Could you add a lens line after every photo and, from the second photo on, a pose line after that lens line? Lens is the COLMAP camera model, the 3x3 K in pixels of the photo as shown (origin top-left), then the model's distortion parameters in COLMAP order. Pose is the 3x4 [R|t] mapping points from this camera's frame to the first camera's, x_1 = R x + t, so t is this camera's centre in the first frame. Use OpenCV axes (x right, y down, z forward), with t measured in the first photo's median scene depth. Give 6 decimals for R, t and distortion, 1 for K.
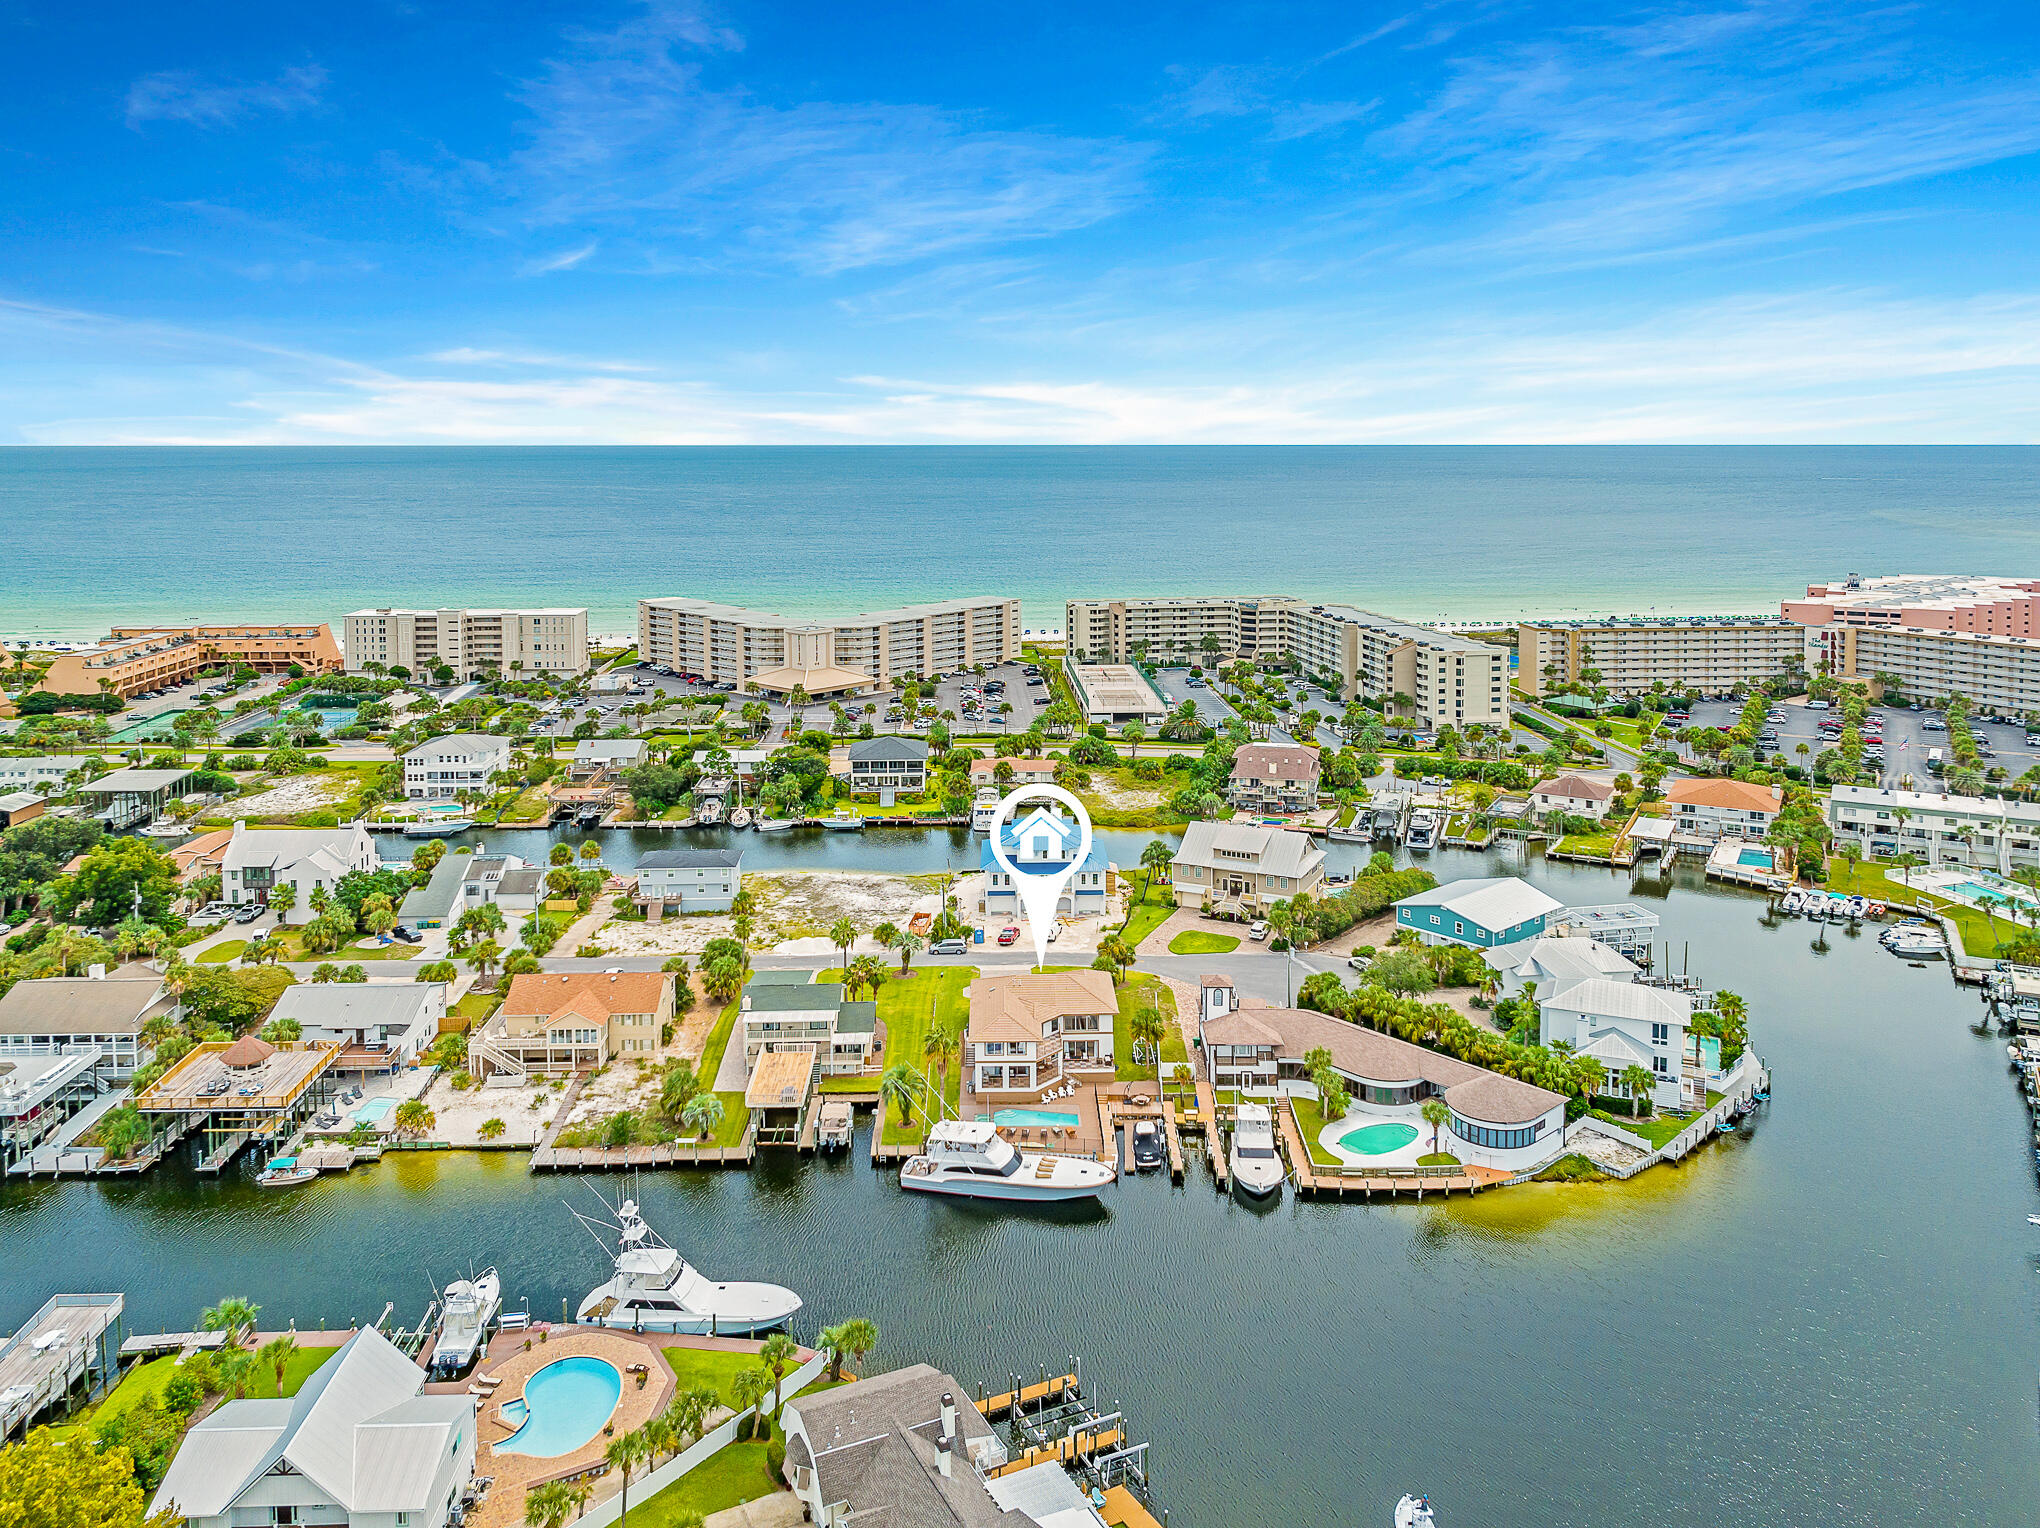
lens RADIAL K [[1519.2, 0, 1043.4], [0, 1519.2, 656.7], [0, 0, 1]] dist [-0.043396, -0.002571]
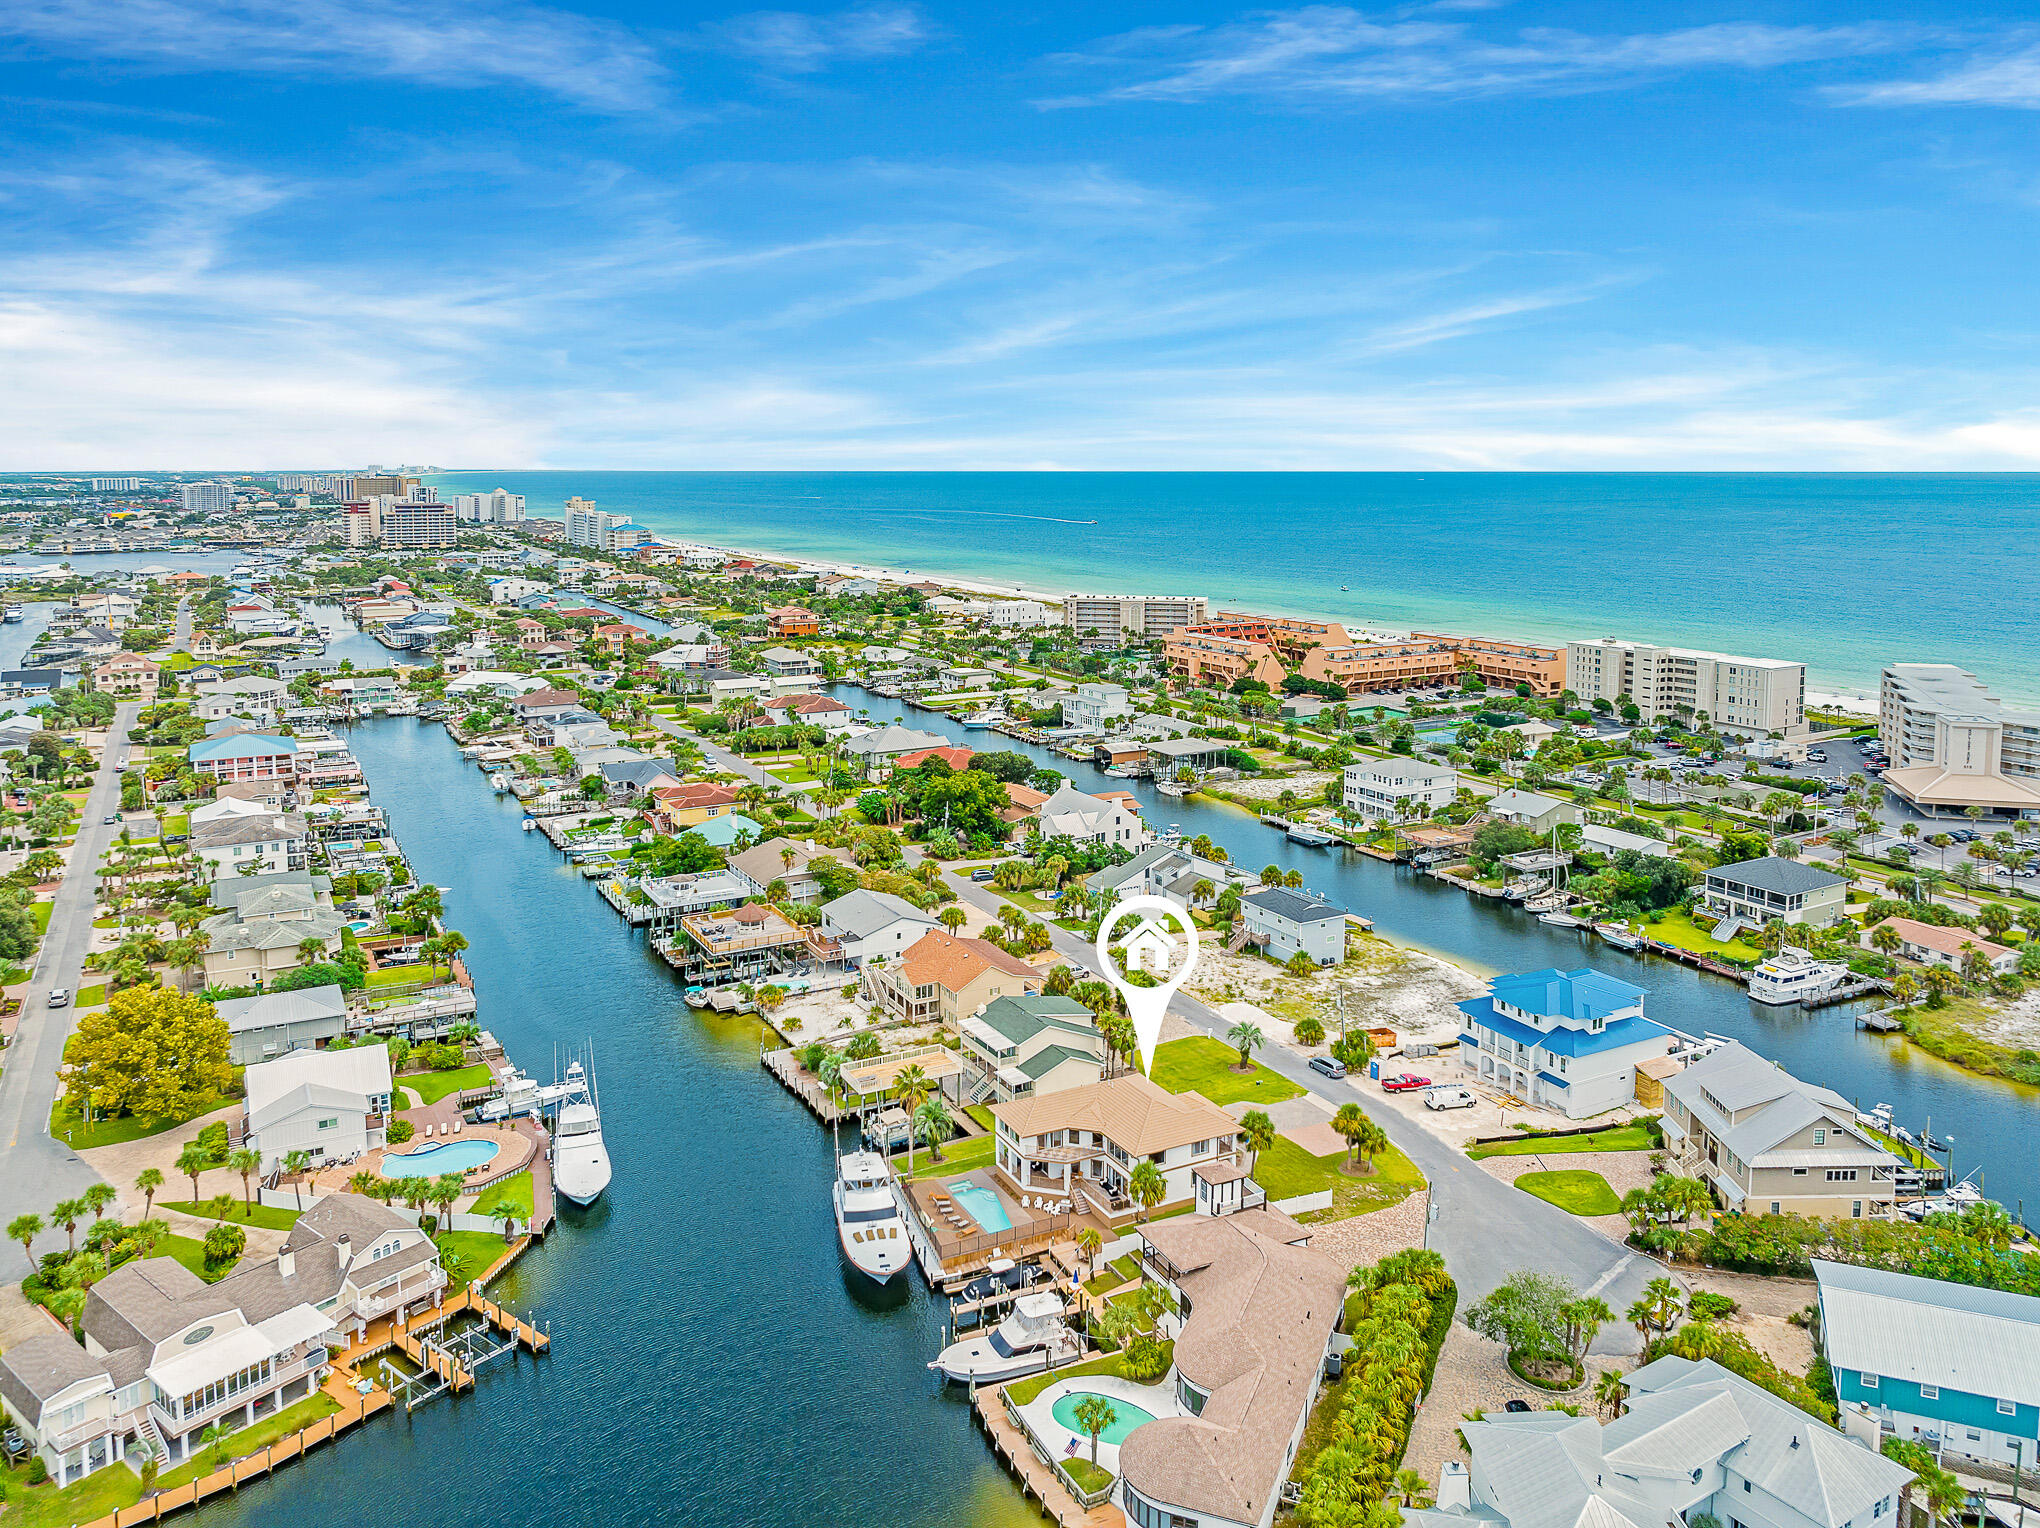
lens RADIAL K [[1534.8, 0, 989.4], [0, 1534.8, 688.0], [0, 0, 1]] dist [-0.045428, -0.001665]
pose [[0.394744, 0.126863, -0.909991, 0.585854], [-0.124078, 0.988709, 0.084014, -0.064155], [0.910375, 0.079746, 0.406028, 0.435925]]
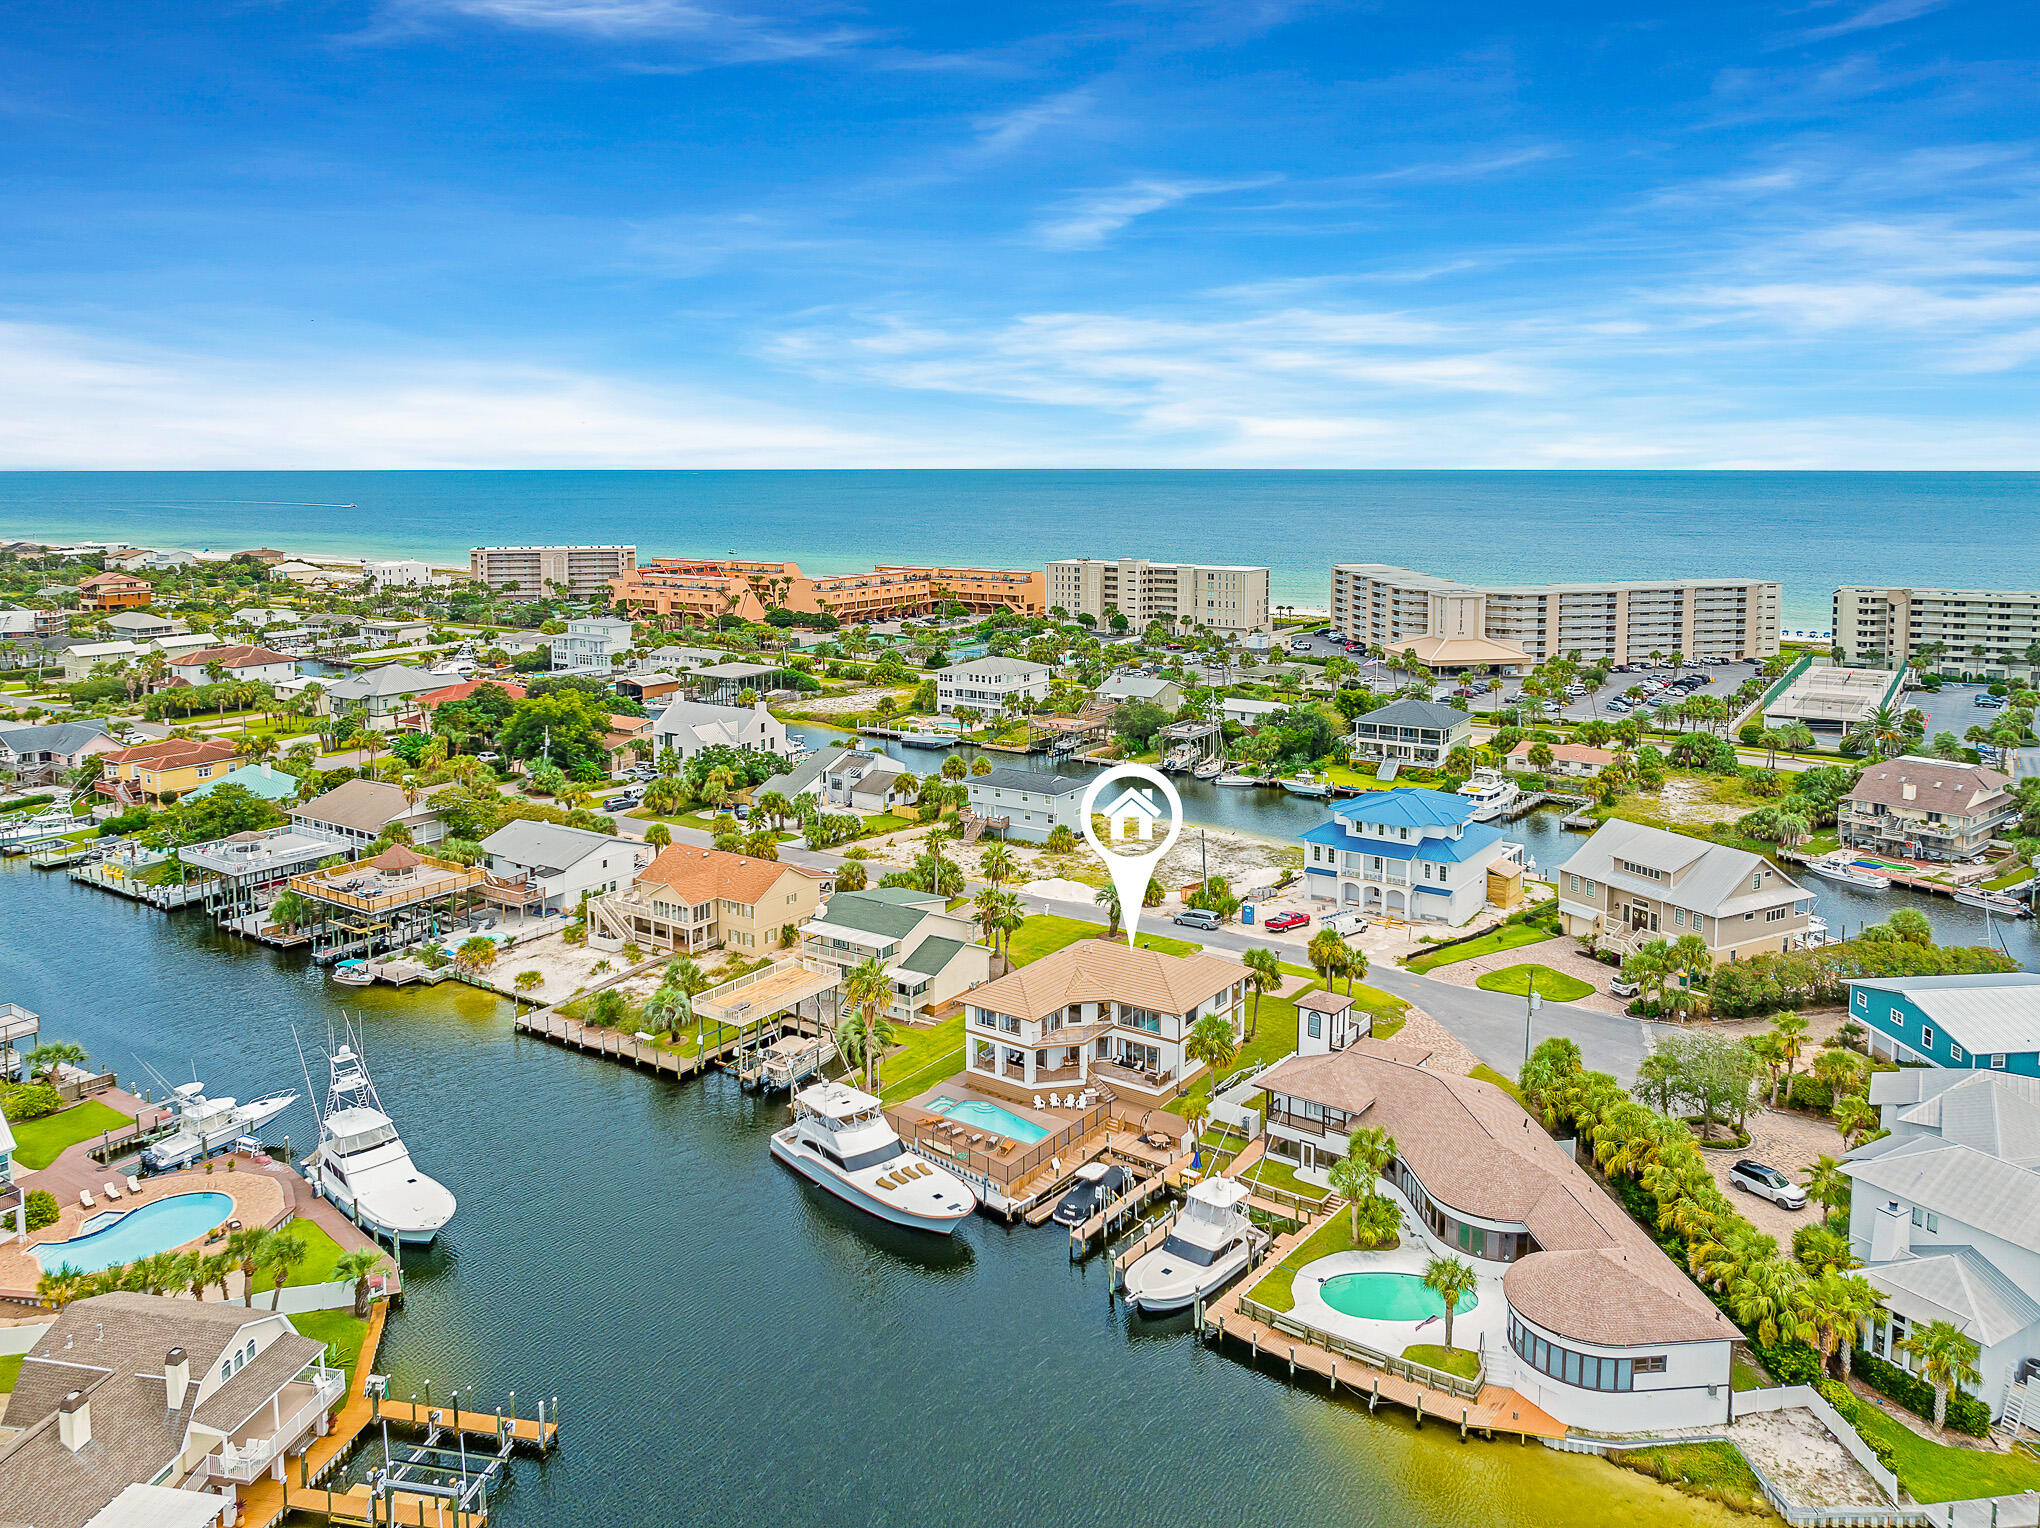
lens RADIAL K [[1519.2, 0, 1043.4], [0, 1519.2, 656.7], [0, 0, 1]] dist [-0.043396, -0.002571]
pose [[0.794118, 0.073295, -0.603327, 0.316384], [-0.086075, 0.996259, 0.007735, 0.055260], [0.601637, 0.045789, 0.797456, 0.308918]]
